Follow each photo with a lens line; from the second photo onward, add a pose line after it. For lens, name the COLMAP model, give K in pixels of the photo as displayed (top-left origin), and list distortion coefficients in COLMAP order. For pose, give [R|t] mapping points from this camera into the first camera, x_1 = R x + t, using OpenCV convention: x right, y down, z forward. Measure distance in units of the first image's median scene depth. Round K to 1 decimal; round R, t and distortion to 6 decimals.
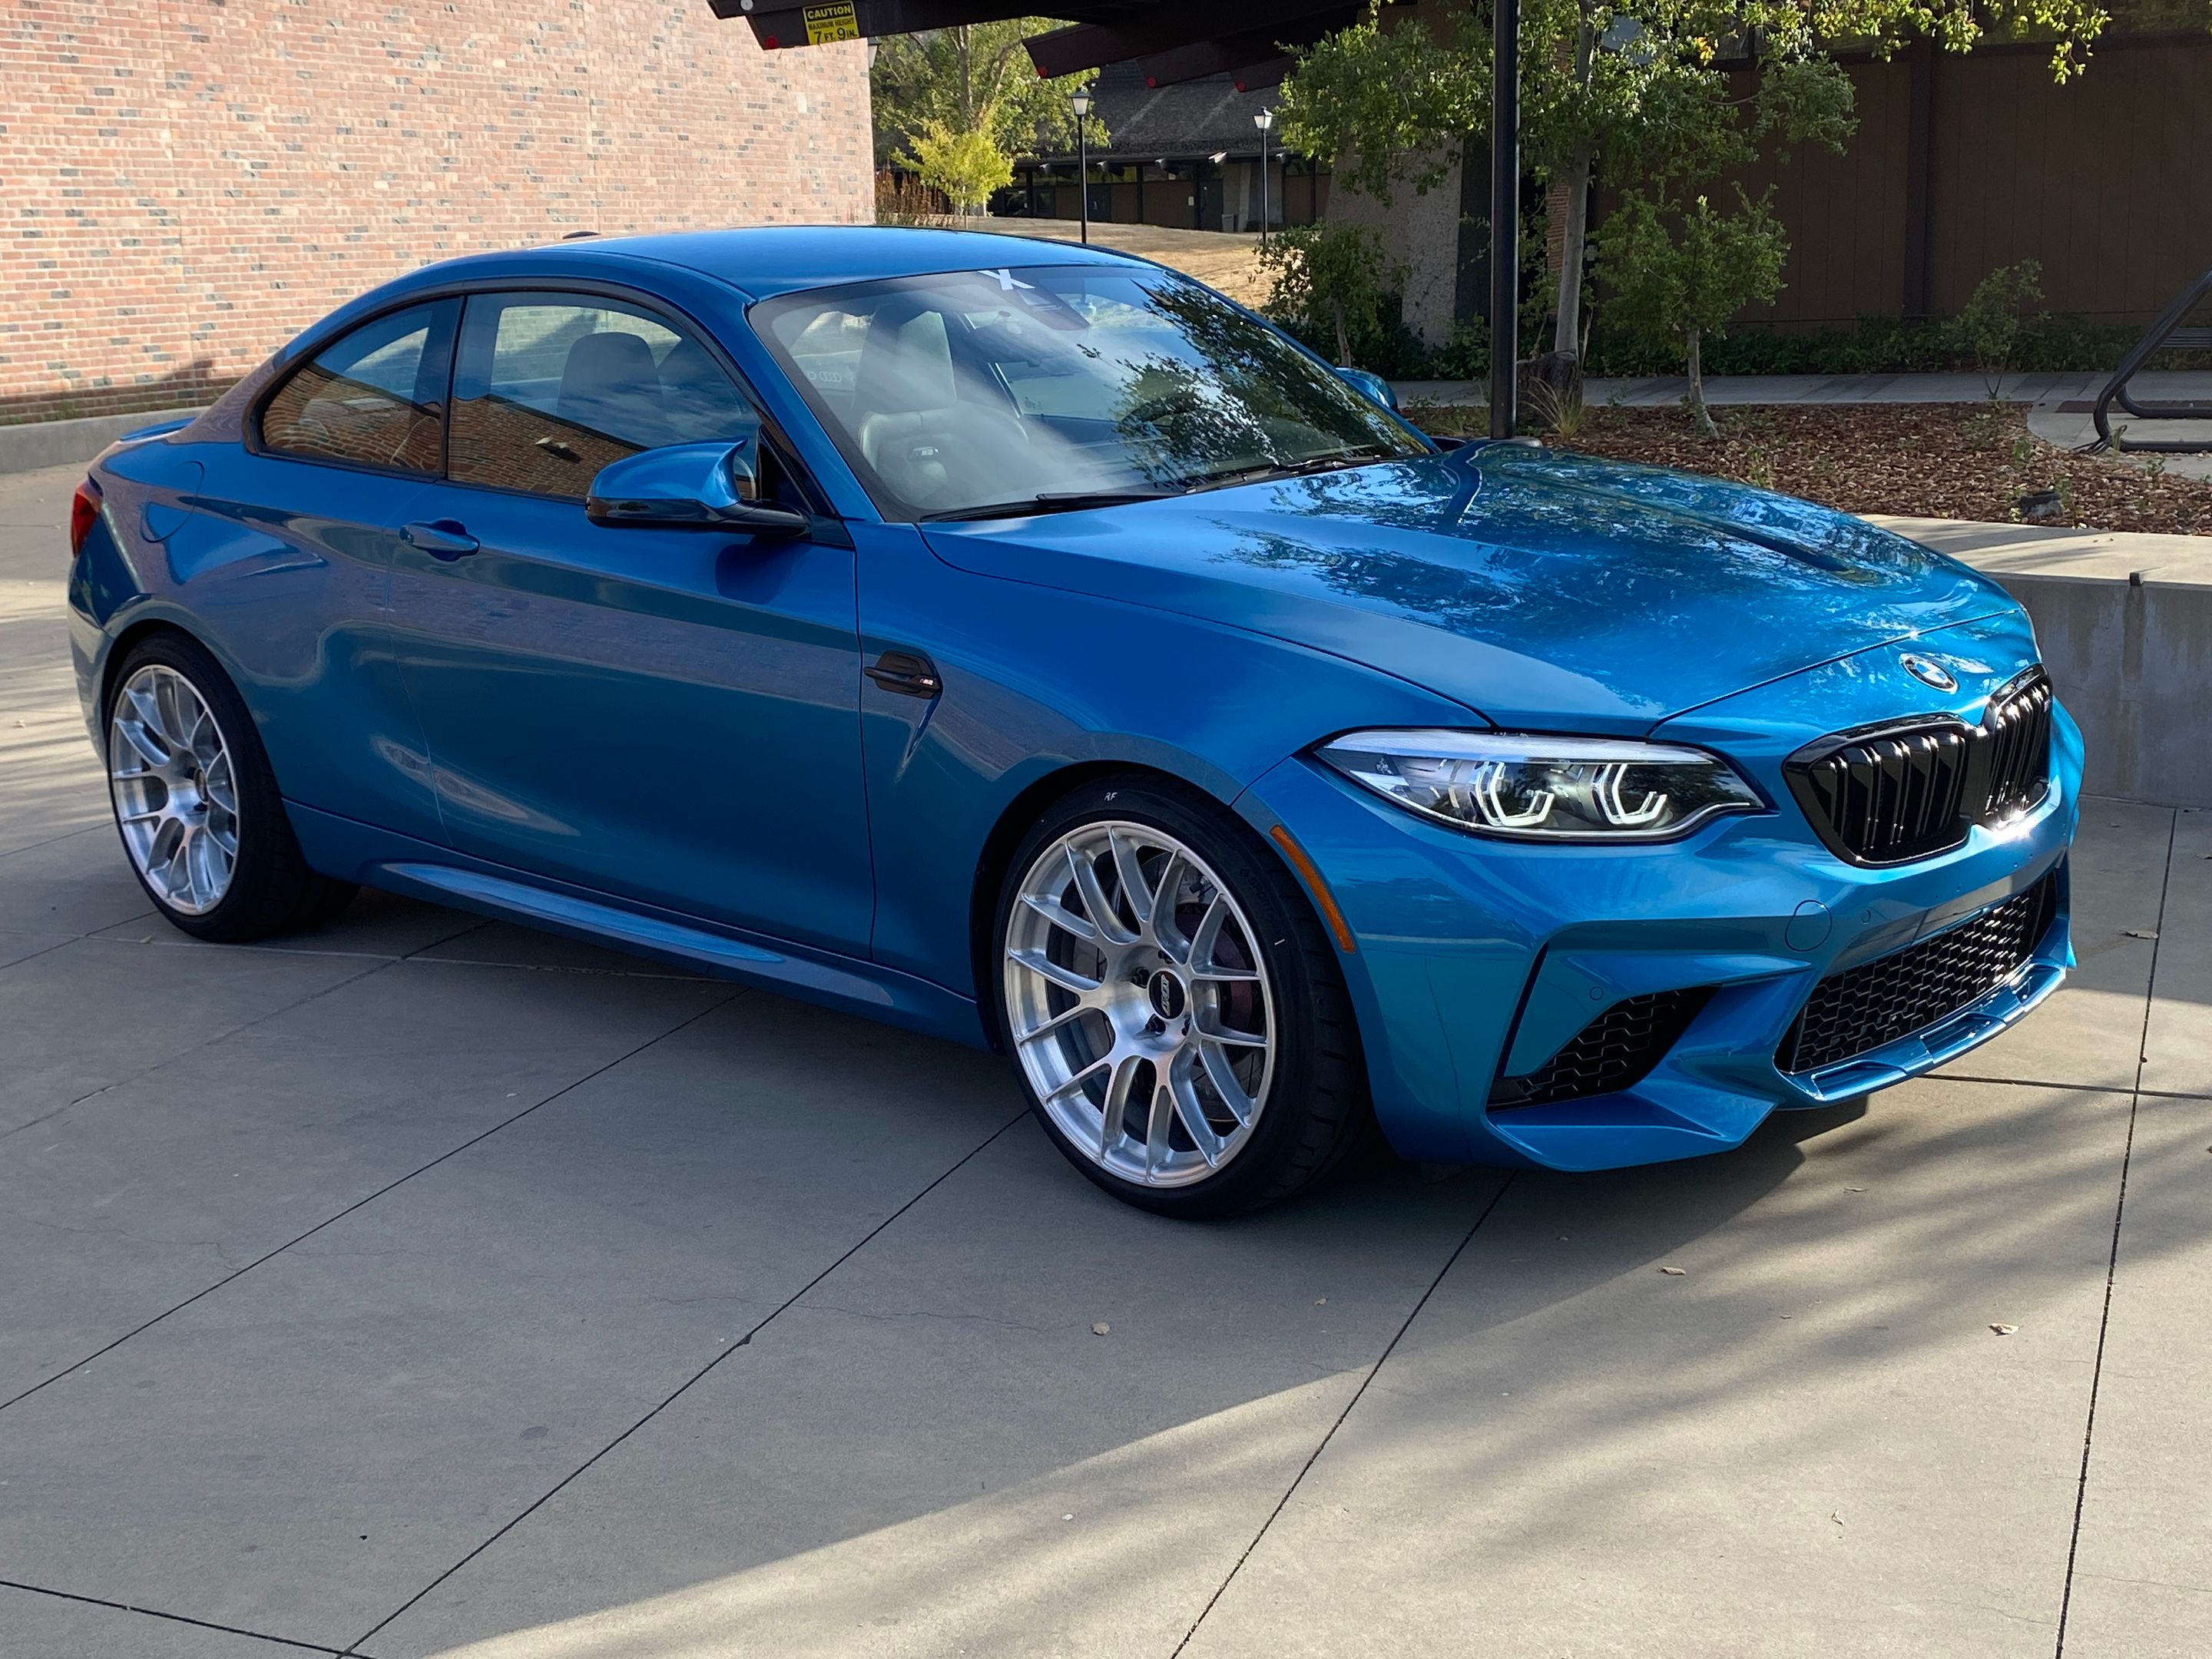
lens RADIAL K [[2563.4, 0, 1093.1], [0, 2563.4, 815.2], [0, 0, 1]] dist [0.161001, -0.420848]
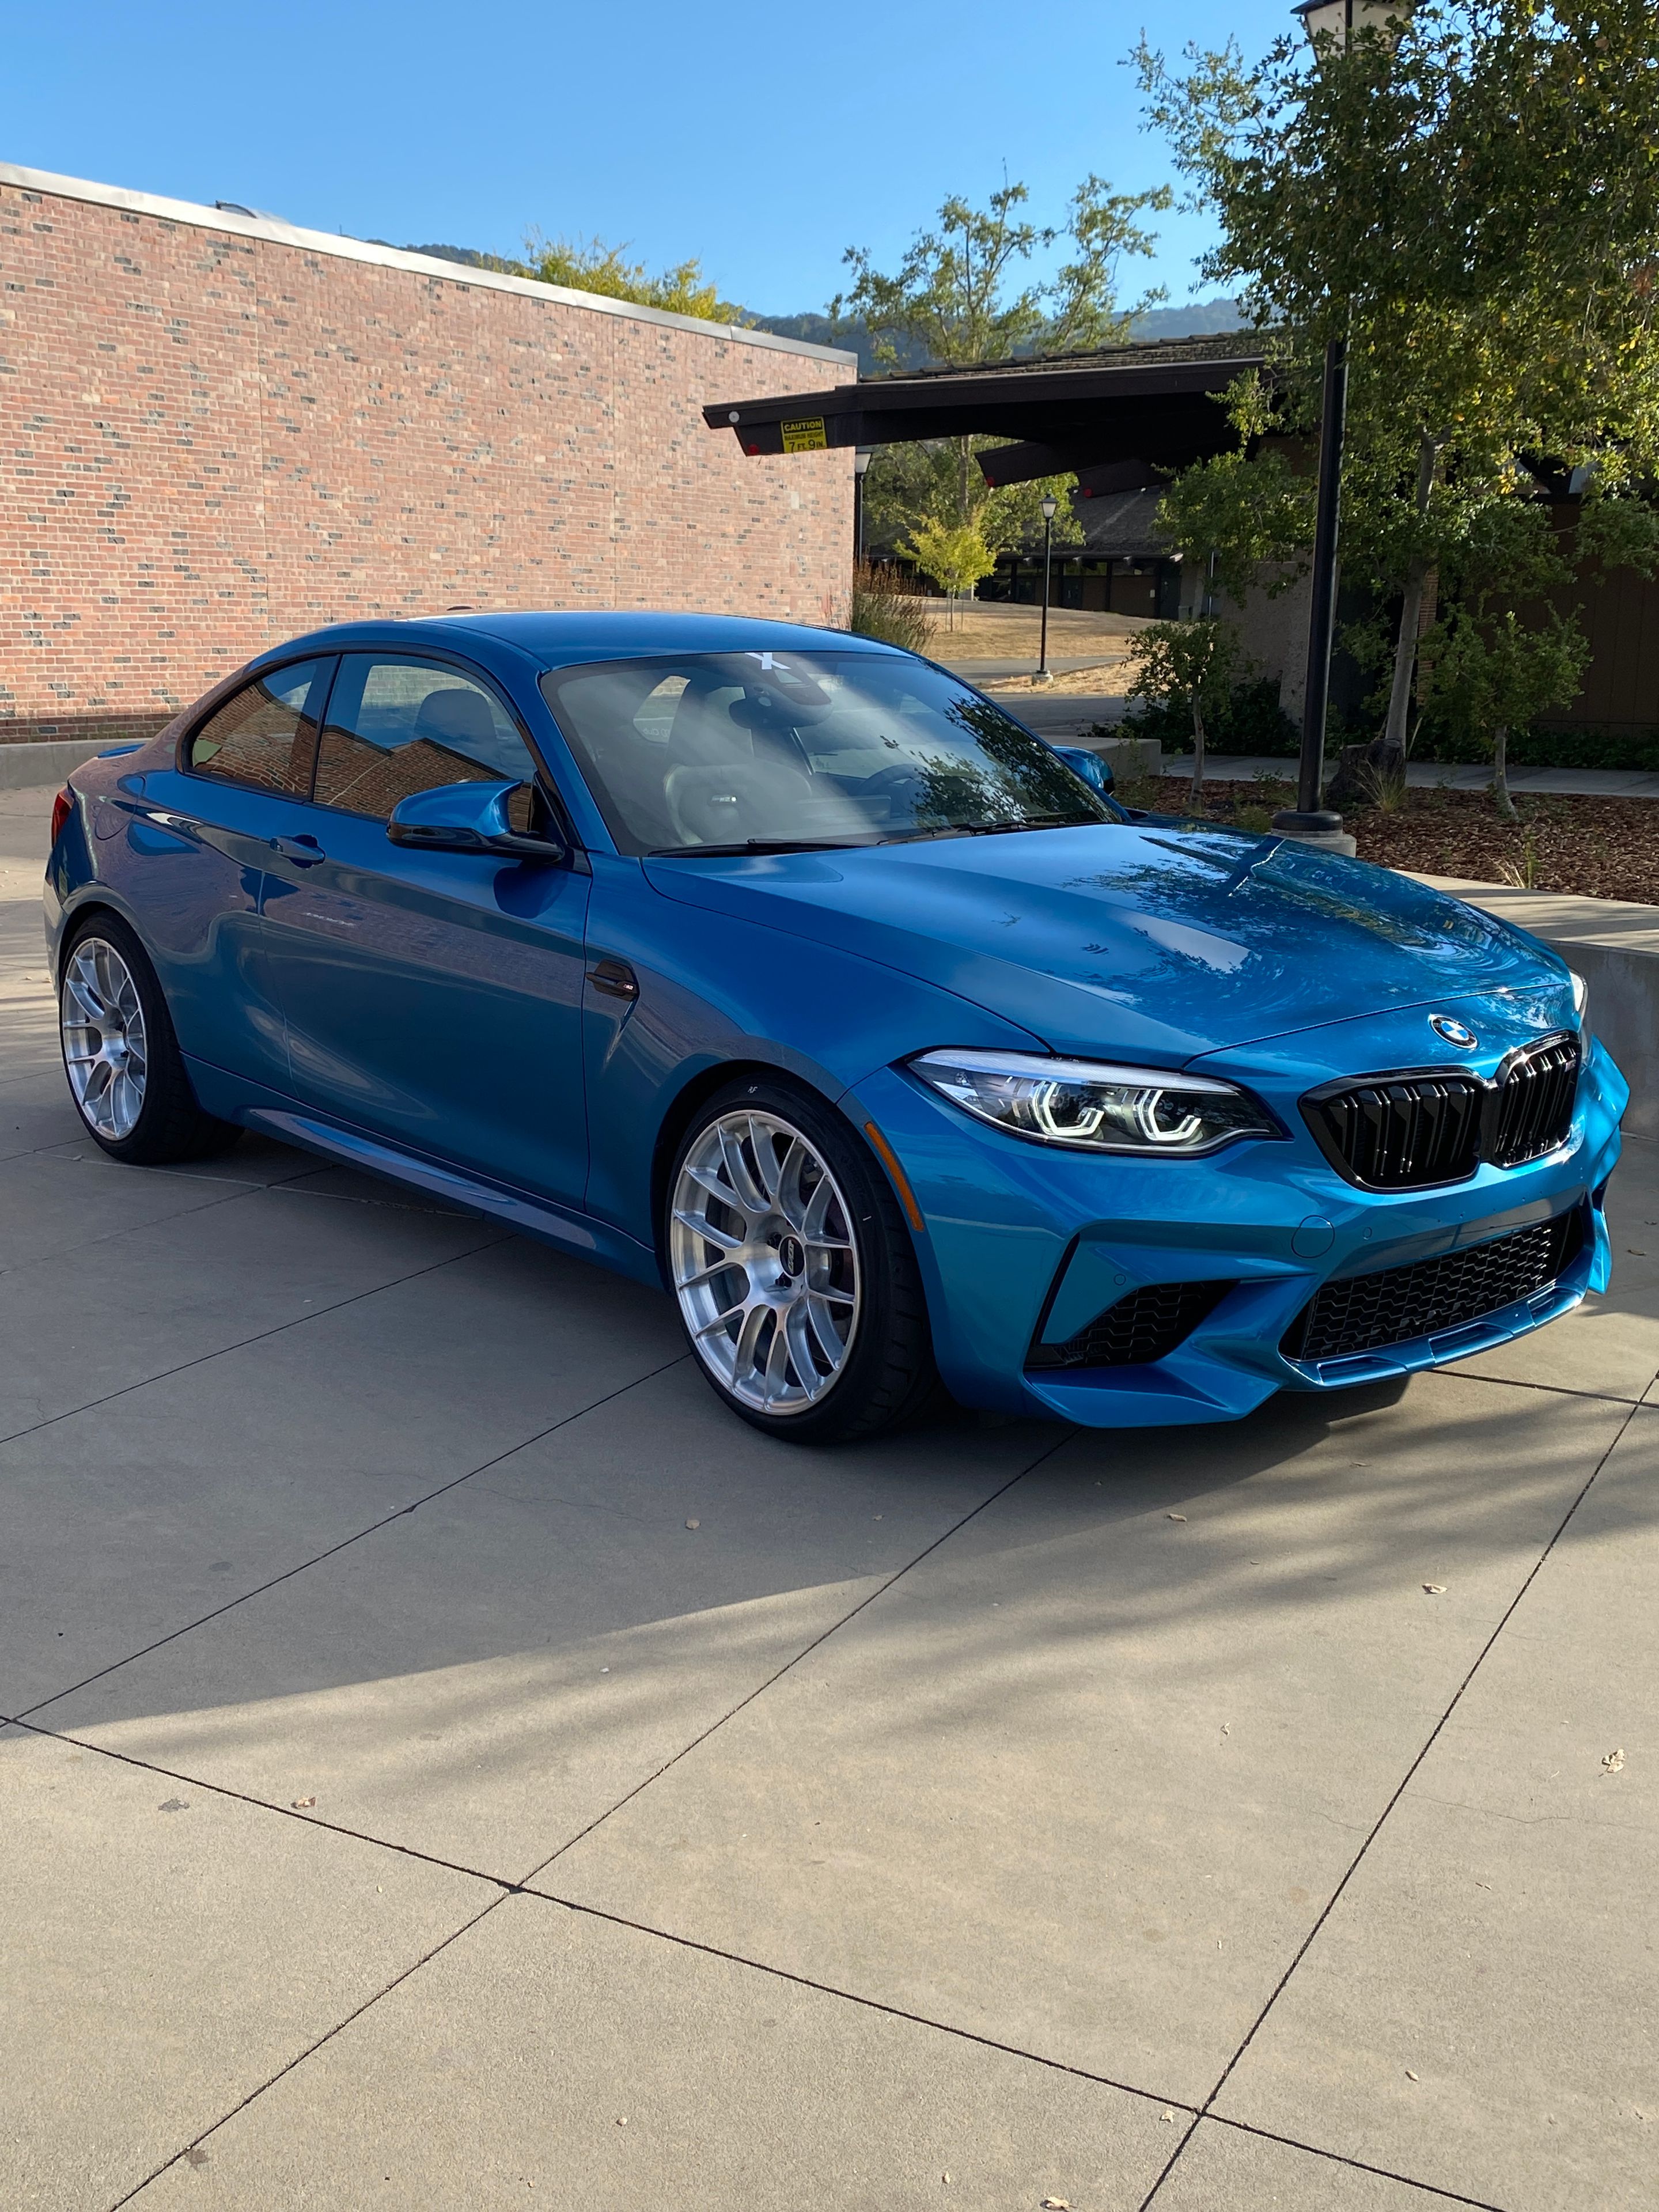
lens RADIAL K [[2190.9, 0, 831.4], [0, 2190.9, 1097.6], [0, 0, 1]] dist [0.196567, -0.593561]
pose [[0.992069, 0.066281, -0.106801, 0.108584], [-0.066847, 0.997762, -0.001728, -0.003086], [0.106447, 0.008854, 0.994279, -0.021516]]
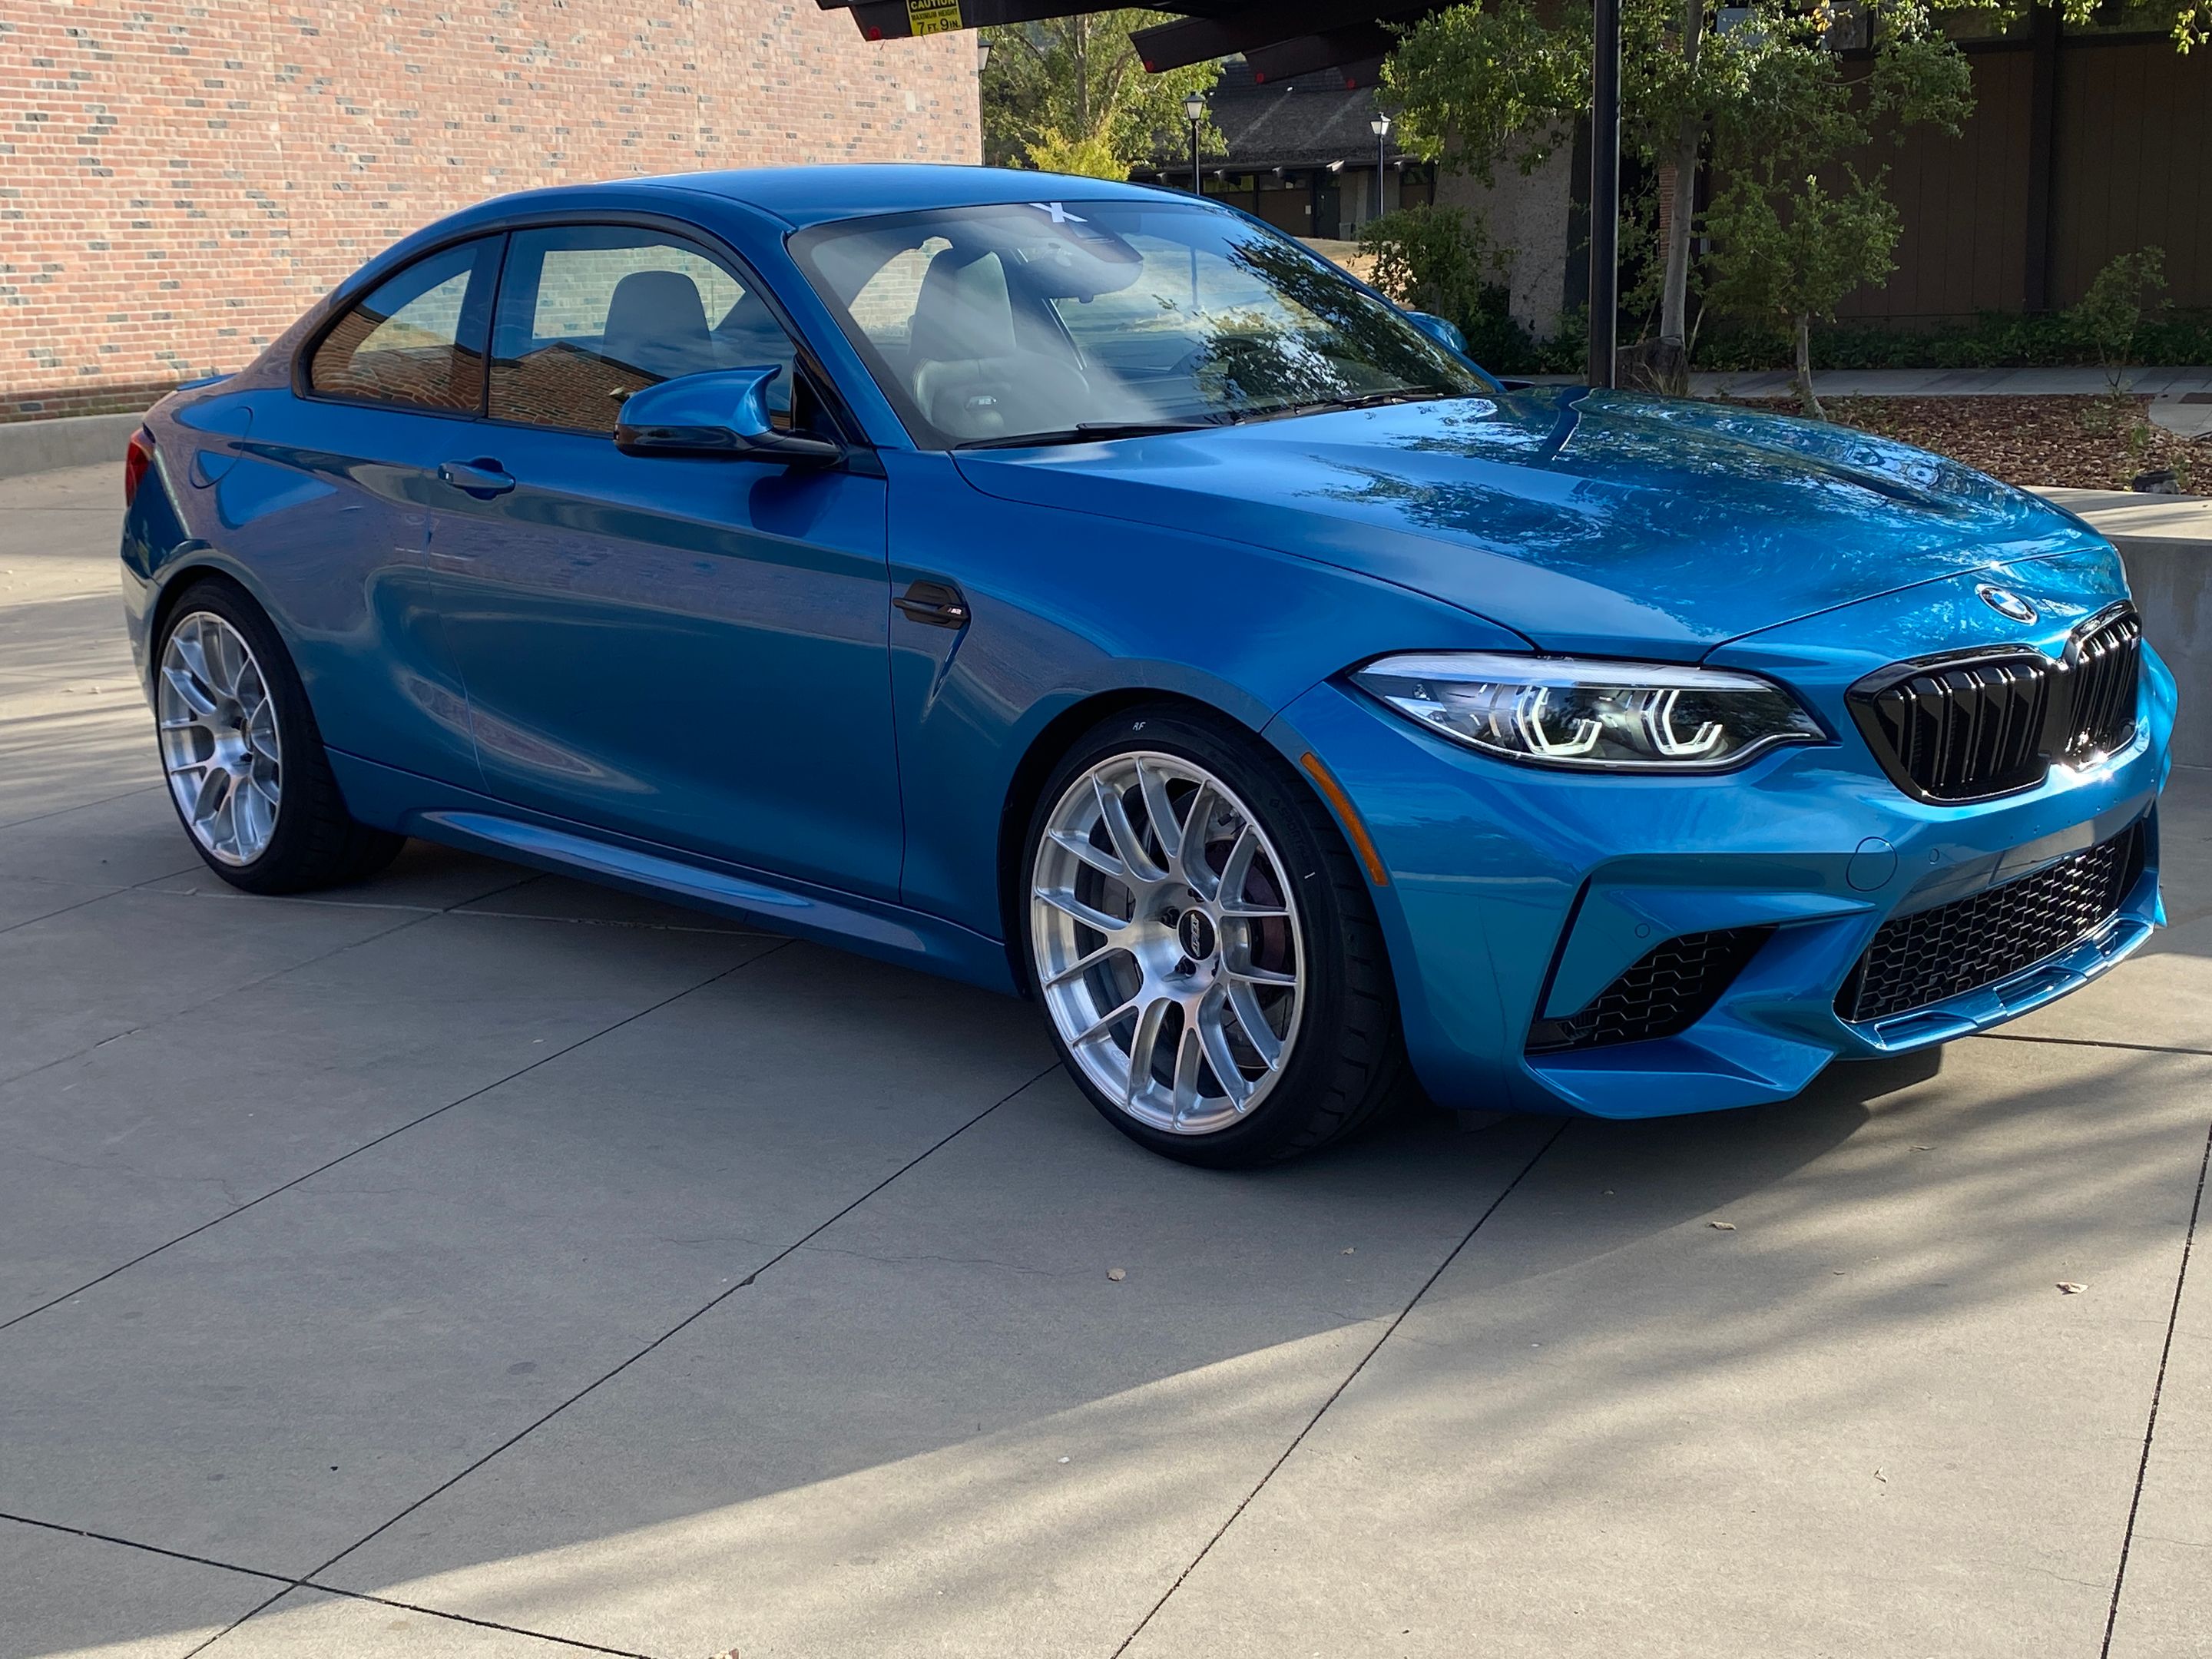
lens RADIAL K [[2555.0, 0, 1110.0], [0, 2555.0, 834.8], [0, 0, 1]] dist [0.163611, -0.439274]
pose [[0.999156, 0.009773, -0.039906, 0.024207], [-0.009767, 0.999952, 0.000341, 0.023195], [0.039908, 0.000050, 0.999203, 0.030872]]
